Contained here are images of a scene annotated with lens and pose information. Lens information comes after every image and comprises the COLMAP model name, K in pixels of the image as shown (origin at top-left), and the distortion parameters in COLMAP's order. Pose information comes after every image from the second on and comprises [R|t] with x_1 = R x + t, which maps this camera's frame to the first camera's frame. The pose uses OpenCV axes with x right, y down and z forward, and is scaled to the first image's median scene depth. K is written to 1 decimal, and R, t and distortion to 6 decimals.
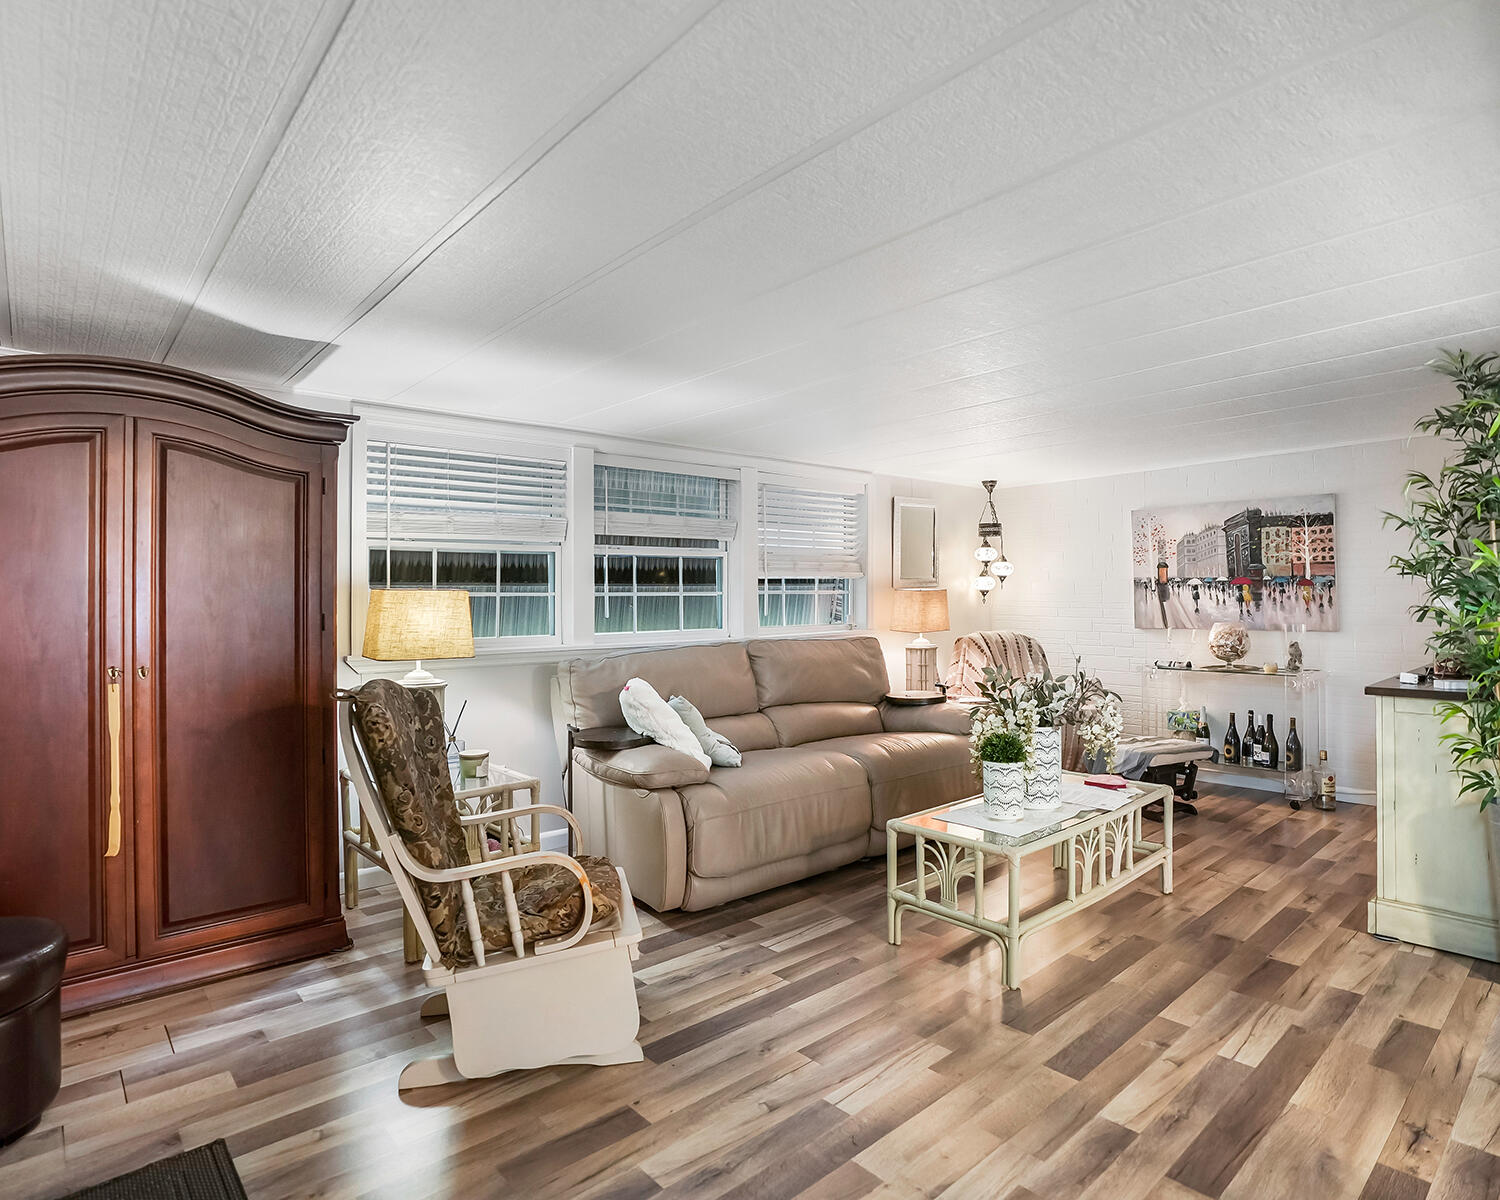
lens RADIAL K [[839.7, 0, 753.7], [0, 839.7, 591.7], [0, 0, 1]] dist [-0.086221, 0.041751]
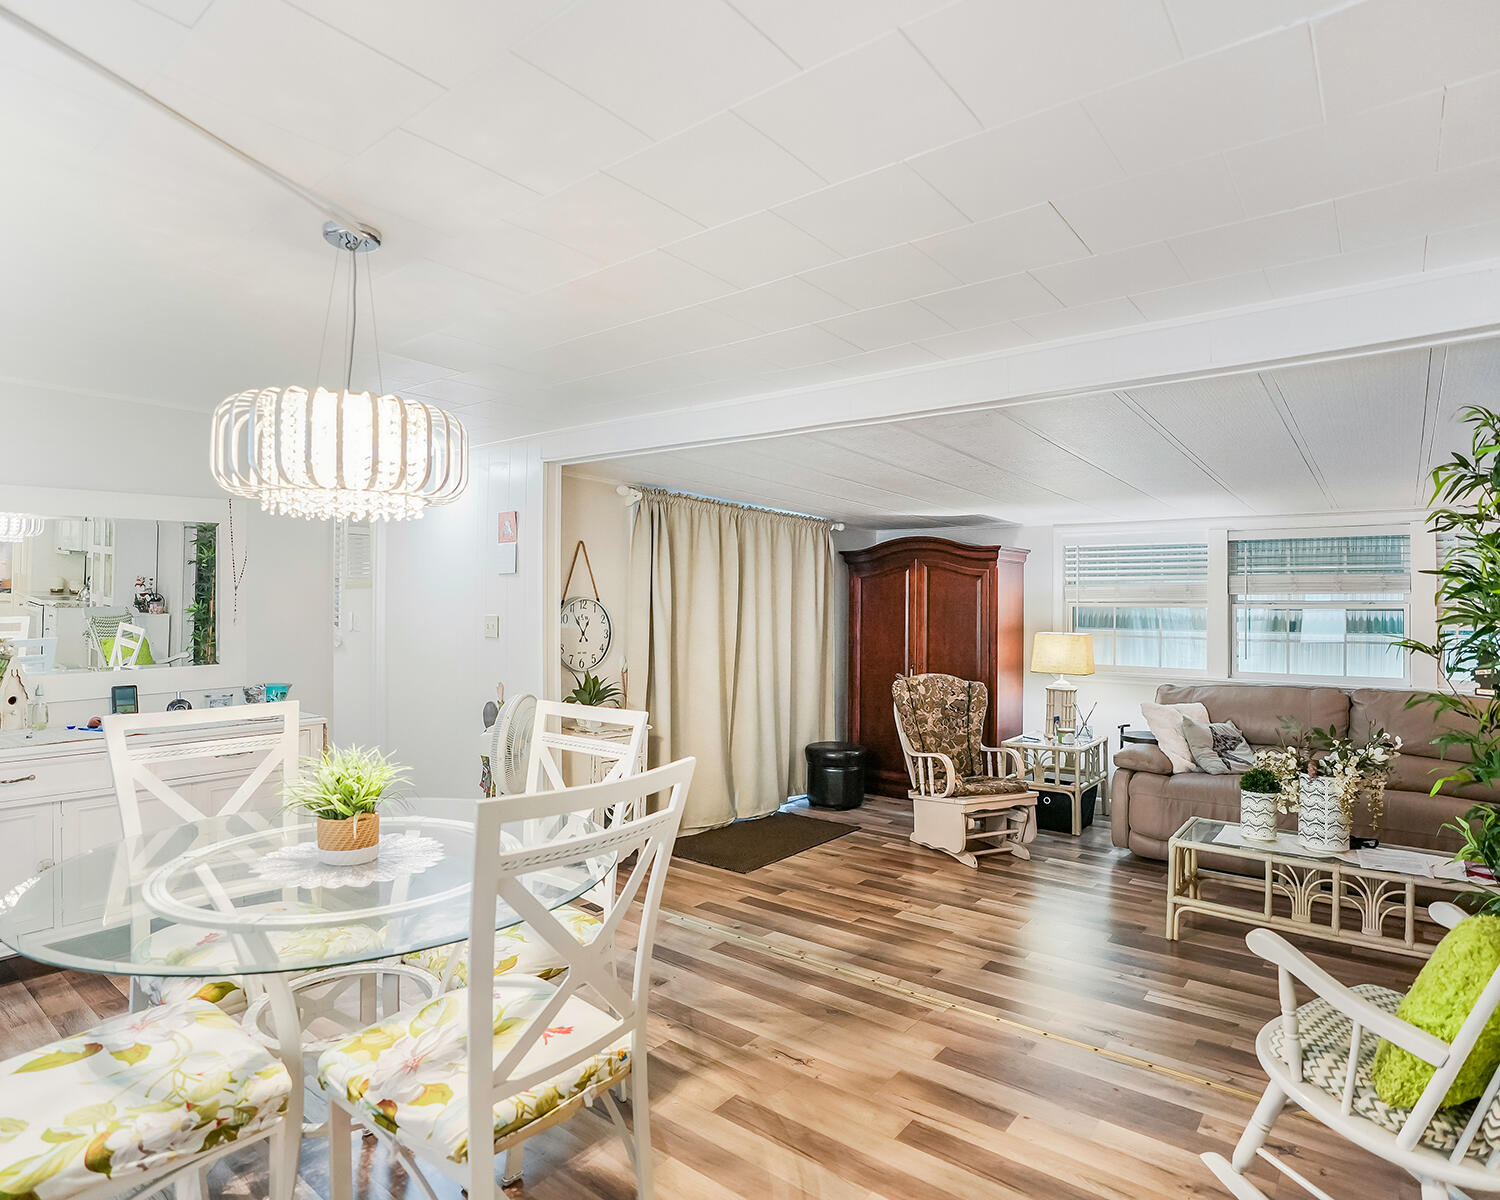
lens RADIAL K [[846.7, 0, 750.0], [0, 846.7, 600.0], [0, 0, 1]] dist [-0.029839, 0.000131]
pose [[0.174780, -0.006036, -0.984589, 1.390686], [-0.009912, 0.999920, -0.007889, -0.058853], [0.984558, 0.011138, 0.174706, 0.050585]]
